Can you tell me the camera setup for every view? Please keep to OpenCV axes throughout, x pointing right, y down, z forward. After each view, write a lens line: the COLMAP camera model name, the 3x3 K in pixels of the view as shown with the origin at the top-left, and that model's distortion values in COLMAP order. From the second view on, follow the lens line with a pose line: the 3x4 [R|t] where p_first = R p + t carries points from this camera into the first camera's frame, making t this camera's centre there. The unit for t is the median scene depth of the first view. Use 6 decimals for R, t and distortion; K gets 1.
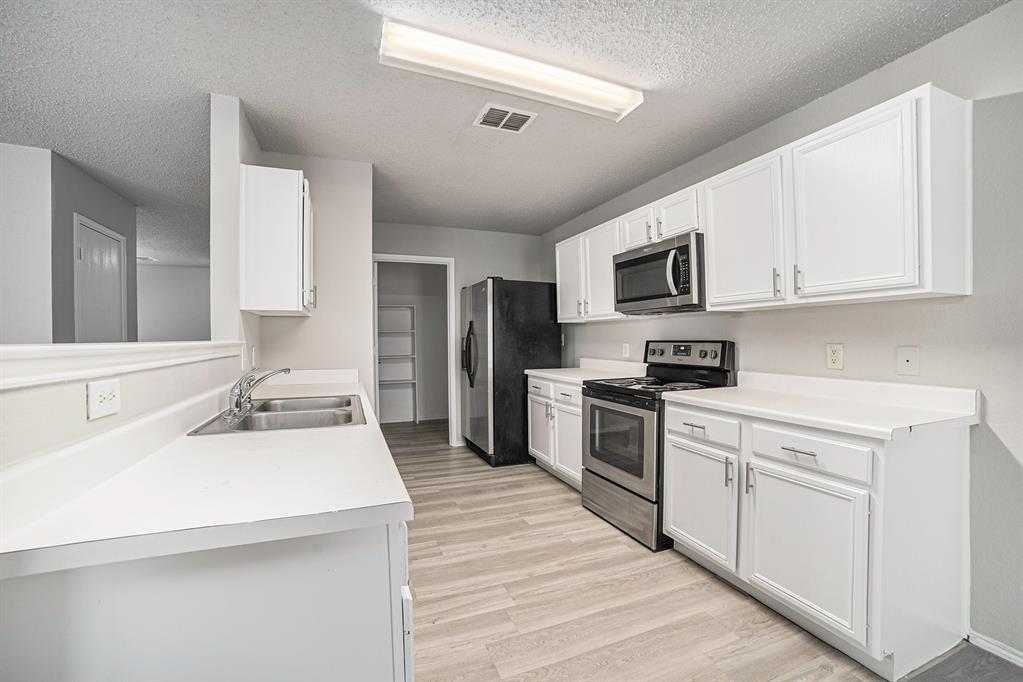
lens RADIAL K [[420.2, 0, 508.1], [0, 420.2, 340.3], [0, 0, 1]] dist [-0.094508, 0.030671]
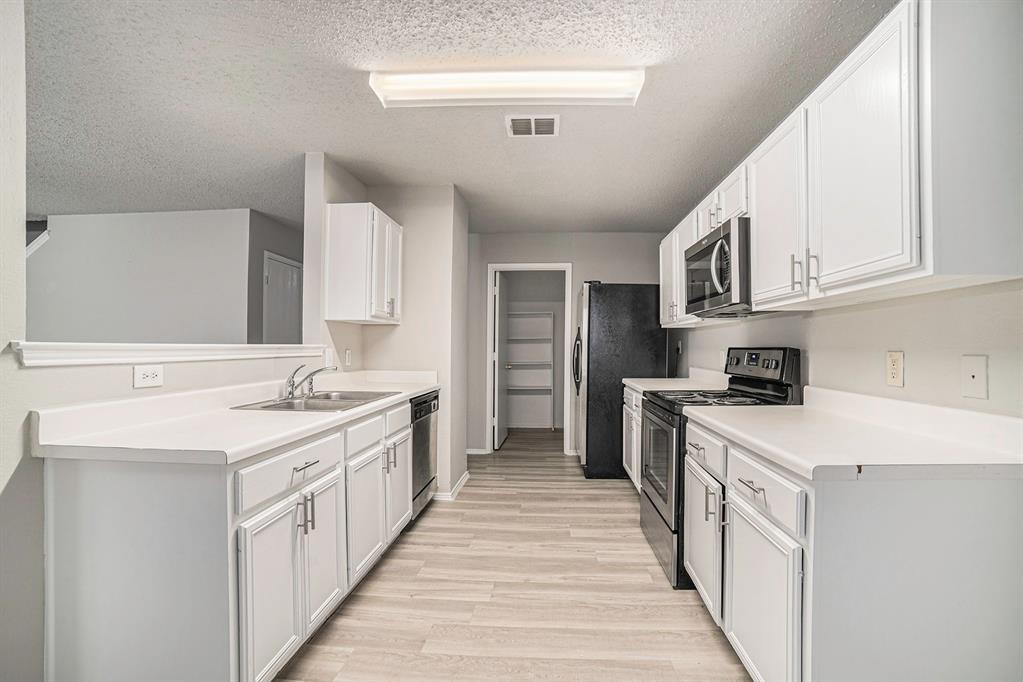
lens RADIAL K [[438.3, 0, 519.1], [0, 438.3, 343.7], [0, 0, 1]] dist [-0.107302, 0.035321]
pose [[0.911684, 0.003782, -0.410875, 0.393810], [-0.008344, 0.999922, -0.009311, 0.006029], [0.410808, 0.011917, 0.911644, 0.033866]]
